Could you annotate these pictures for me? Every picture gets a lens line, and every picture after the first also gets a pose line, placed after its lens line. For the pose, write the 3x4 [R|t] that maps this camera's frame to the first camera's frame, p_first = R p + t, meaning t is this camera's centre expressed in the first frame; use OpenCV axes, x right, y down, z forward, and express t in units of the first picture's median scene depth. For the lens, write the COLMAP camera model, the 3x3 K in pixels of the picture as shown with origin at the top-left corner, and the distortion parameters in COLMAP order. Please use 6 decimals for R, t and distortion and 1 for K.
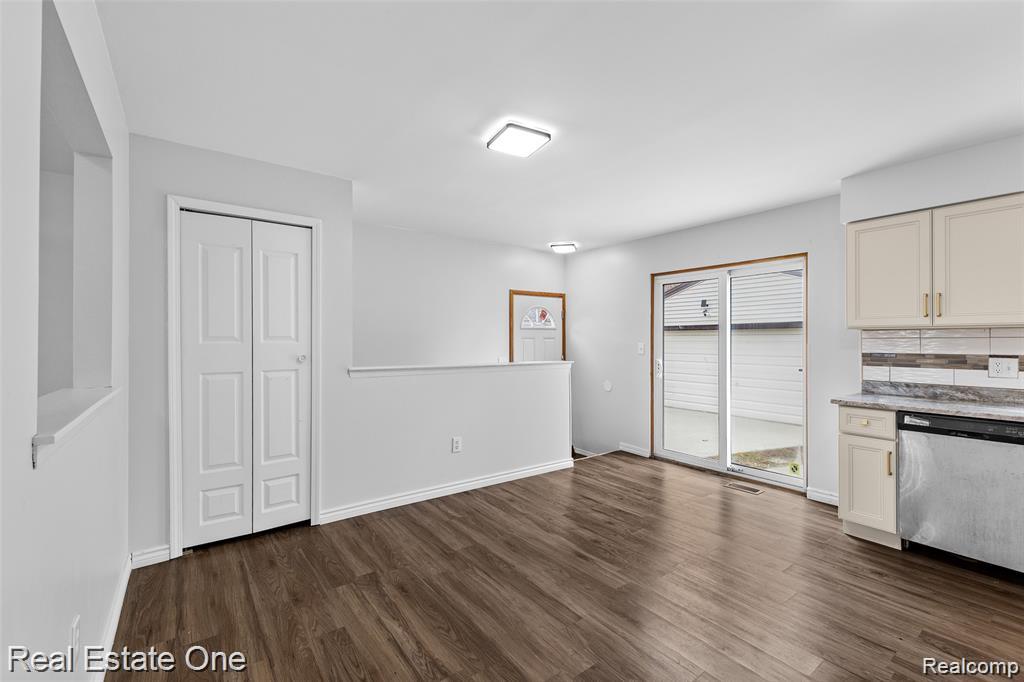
lens RADIAL K [[443.6, 0, 513.3], [0, 443.6, 336.6], [0, 0, 1]] dist [0.003931, -0.000137]
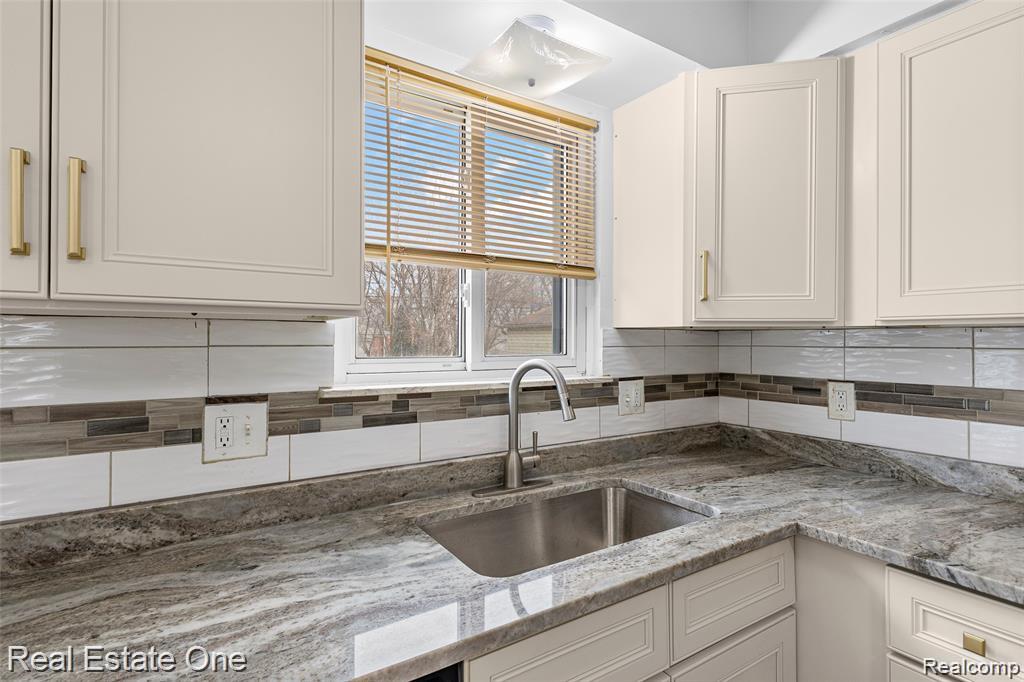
lens RADIAL K [[496.1, 0, 508.8], [0, 496.1, 336.5], [0, 0, 1]] dist [-0.003397, -0.001211]
pose [[0.033355, 0.002834, 0.999440, 0.696905], [-0.013916, 0.999900, -0.002371, -0.007588], [-0.999347, -0.013829, 0.033392, 0.755228]]
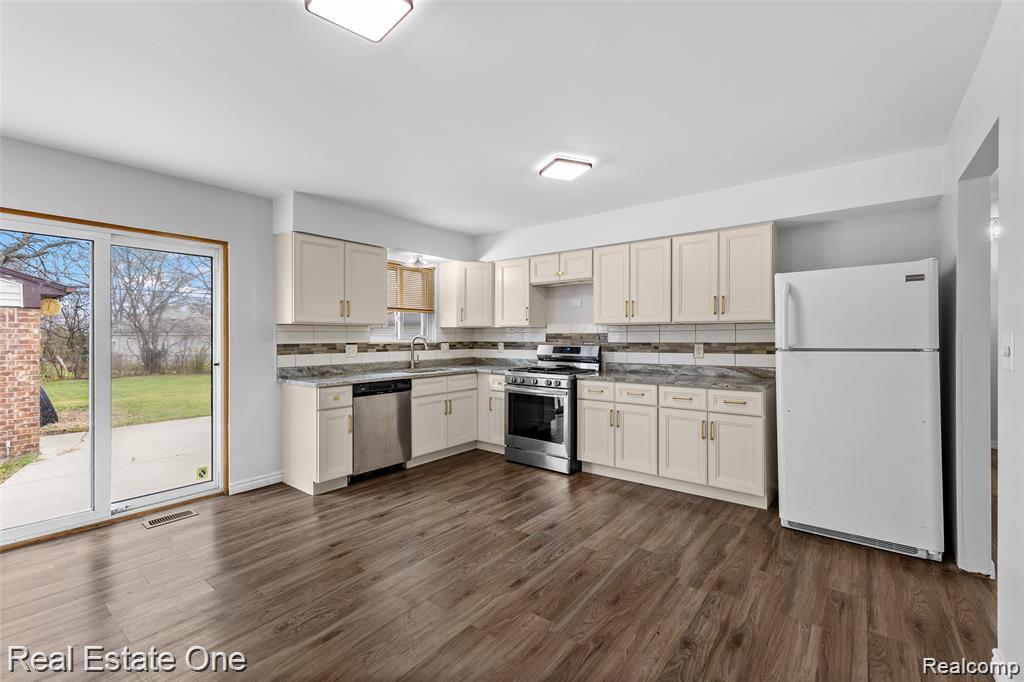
lens RADIAL K [[443.6, 0, 513.3], [0, 443.6, 339.3], [0, 0, 1]] dist [0.003931, -0.000137]
pose [[-0.277716, -0.005322, 0.960648, -0.567658], [-0.008100, 0.999962, 0.003198, 0.018552], [-0.960629, -0.006893, -0.277749, 0.868744]]
